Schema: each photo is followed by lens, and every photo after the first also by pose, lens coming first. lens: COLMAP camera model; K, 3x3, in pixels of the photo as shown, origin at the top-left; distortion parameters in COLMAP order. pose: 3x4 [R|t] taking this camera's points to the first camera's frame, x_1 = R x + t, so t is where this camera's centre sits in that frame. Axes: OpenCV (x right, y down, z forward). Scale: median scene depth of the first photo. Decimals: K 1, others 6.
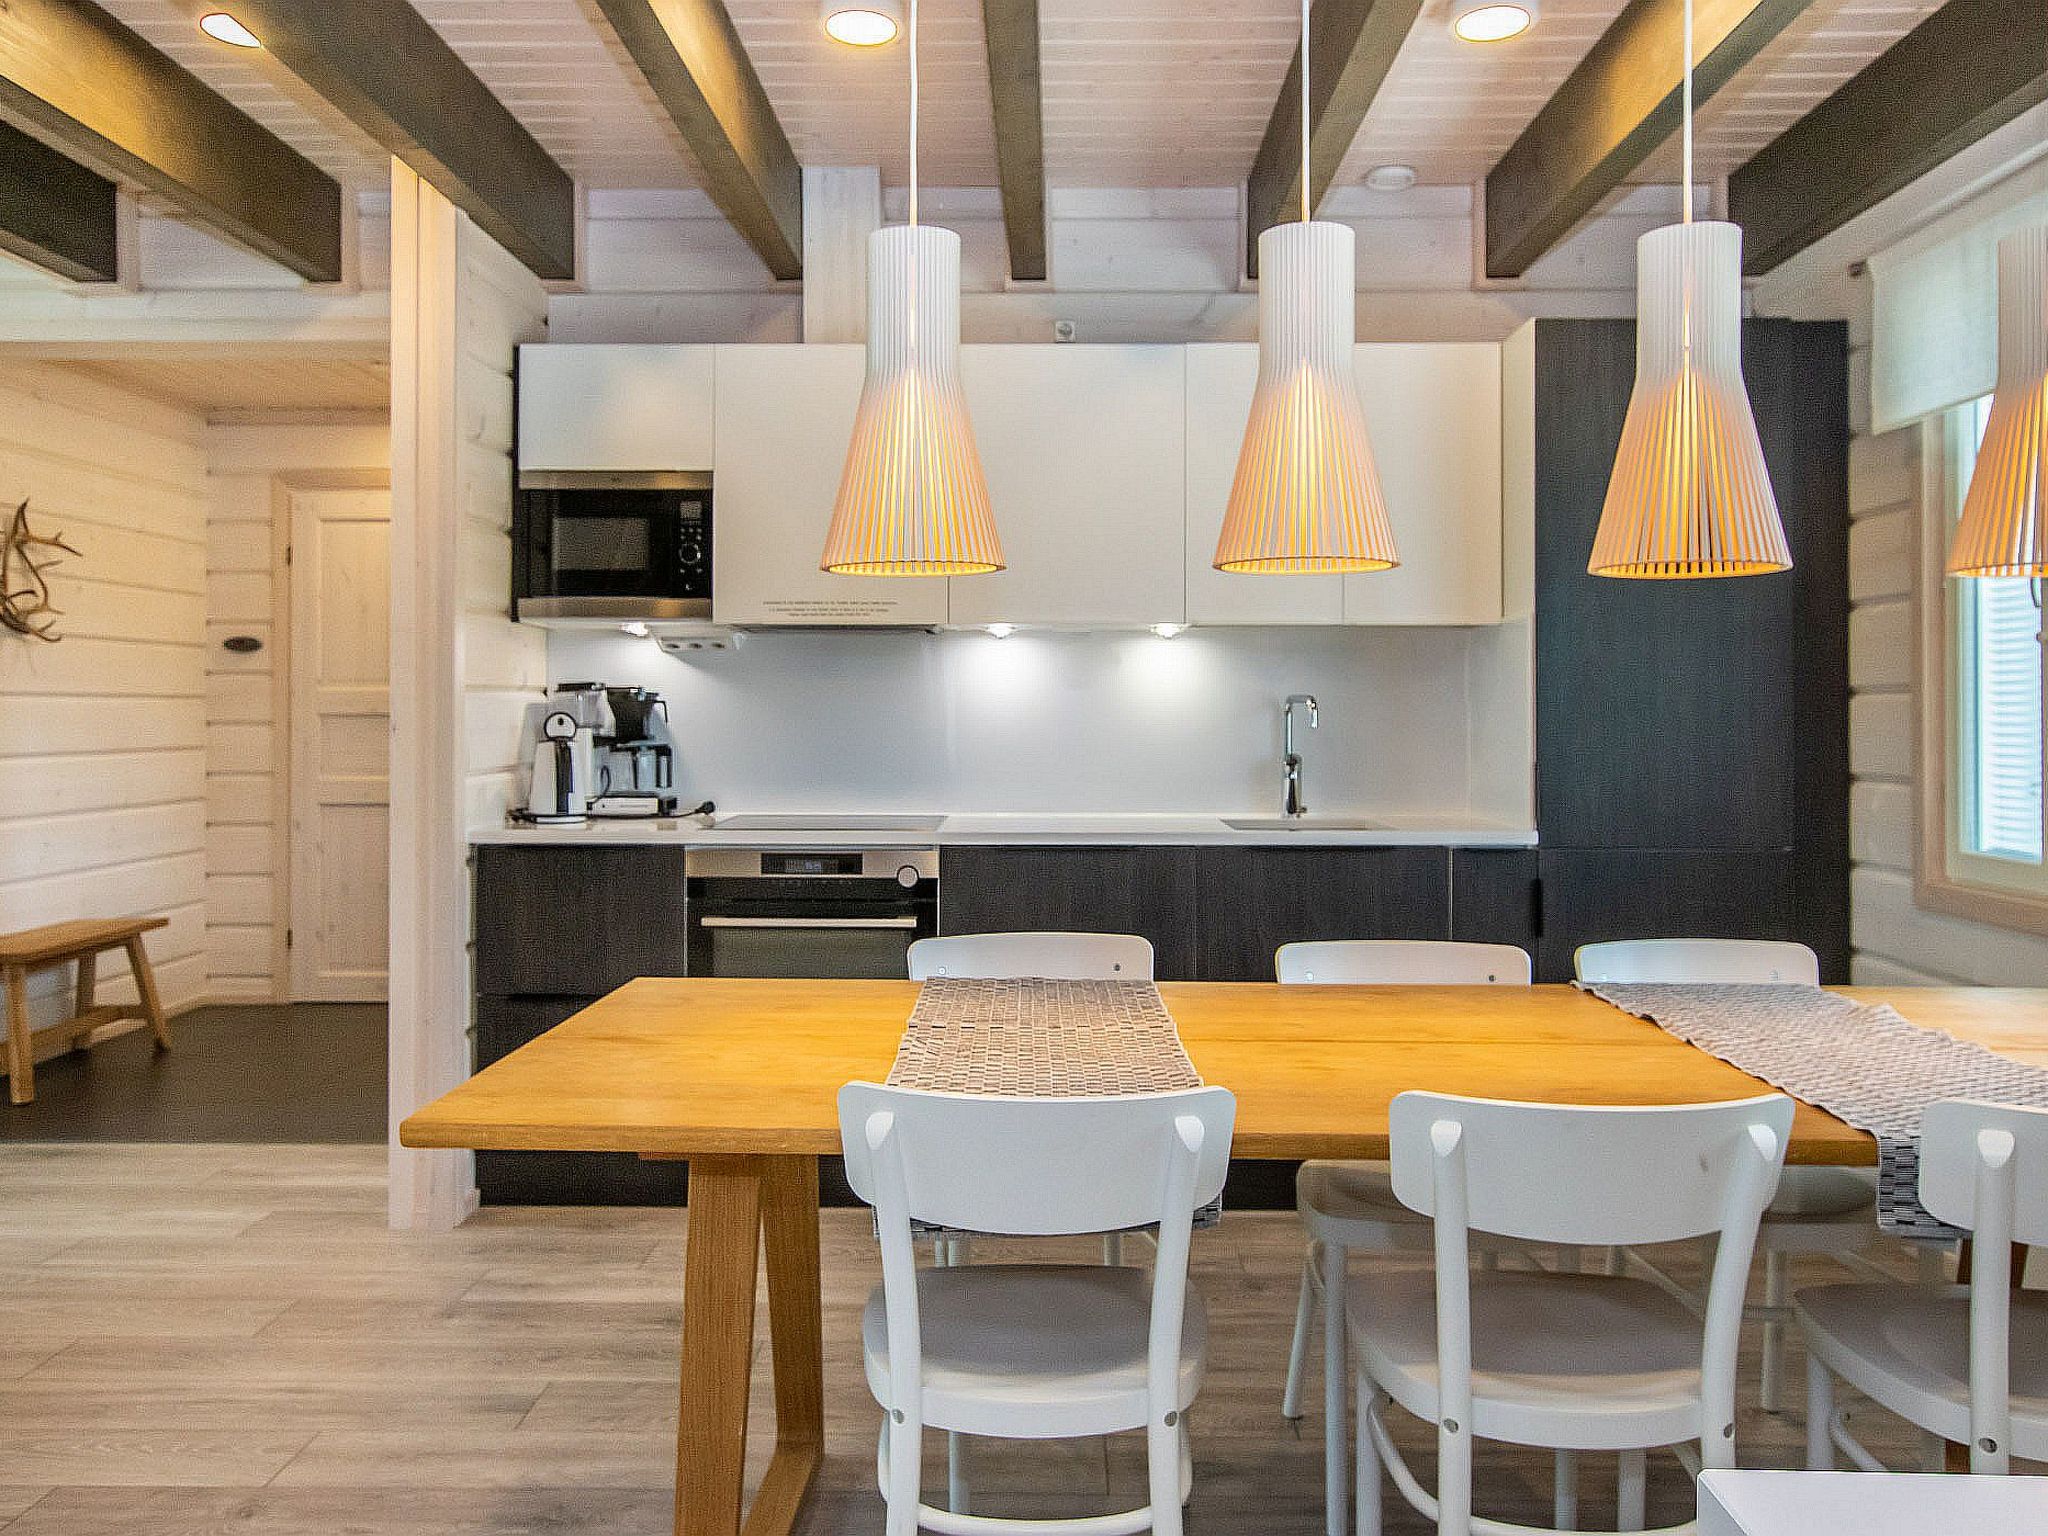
lens RADIAL K [[1623.4, 0, 1025.2], [0, 1623.4, 694.5], [0, 0, 1]] dist [0.065313, 0.002782]
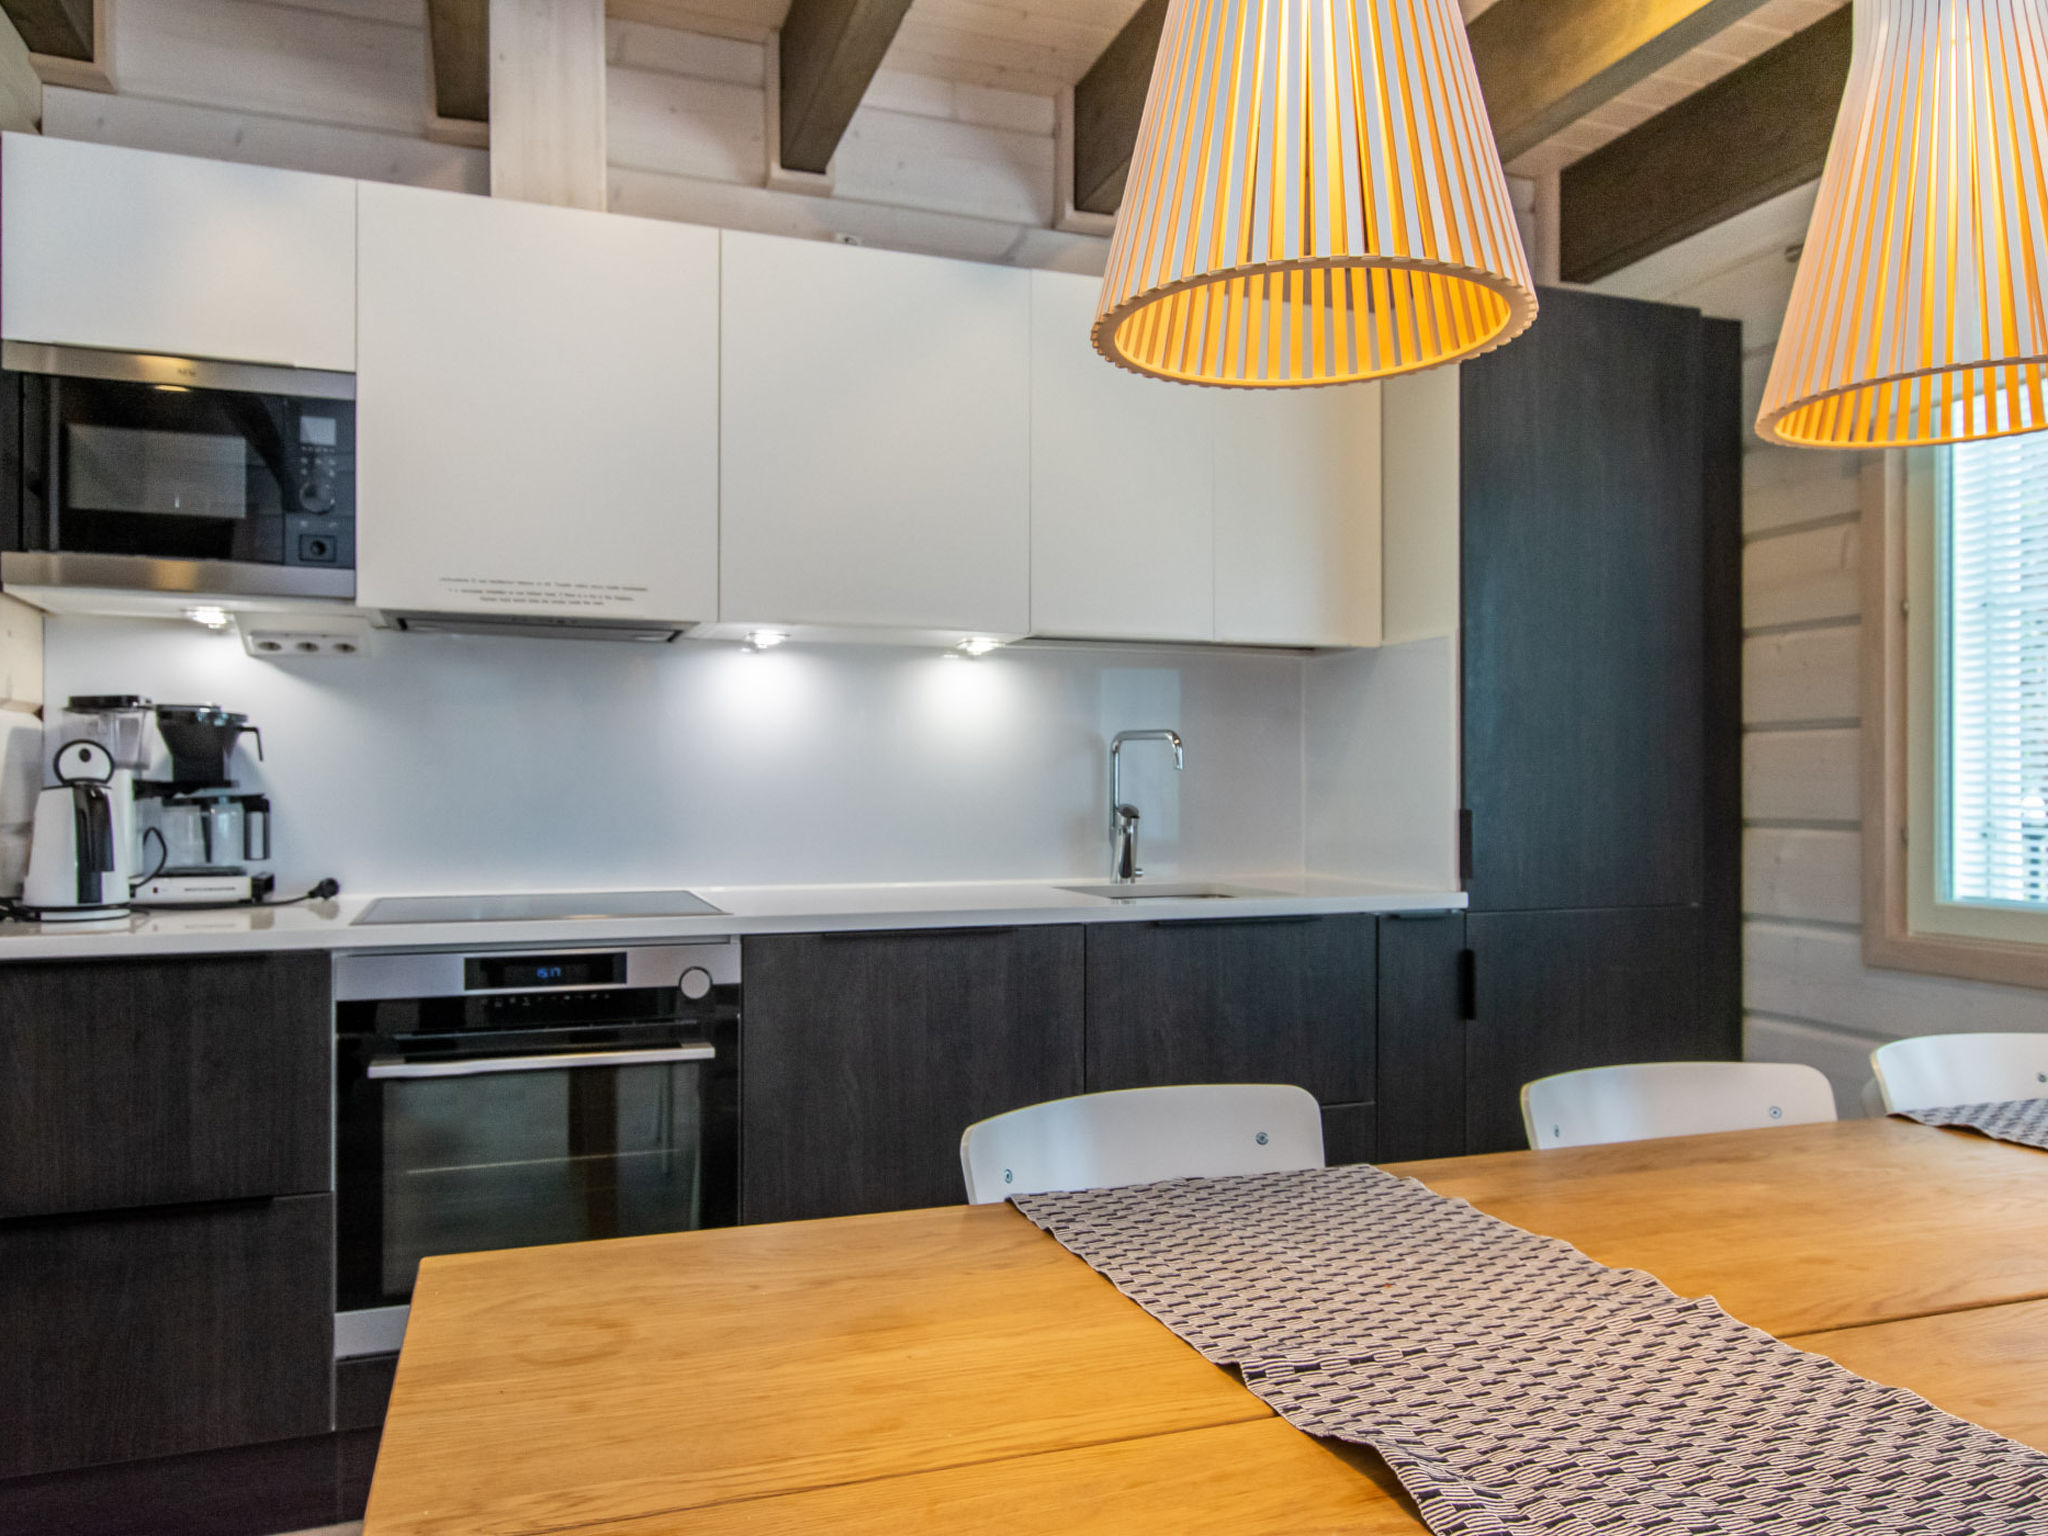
lens RADIAL K [[1494.7, 0, 1024.0], [0, 1494.7, 768.0], [0, 0, 1]] dist [0.000191, 0.047858]
pose [[0.937131, 0.003288, 0.348962, -0.145440], [-0.004452, 0.999987, 0.002535, 0.017560], [-0.348950, -0.003929, 0.937133, 0.329363]]
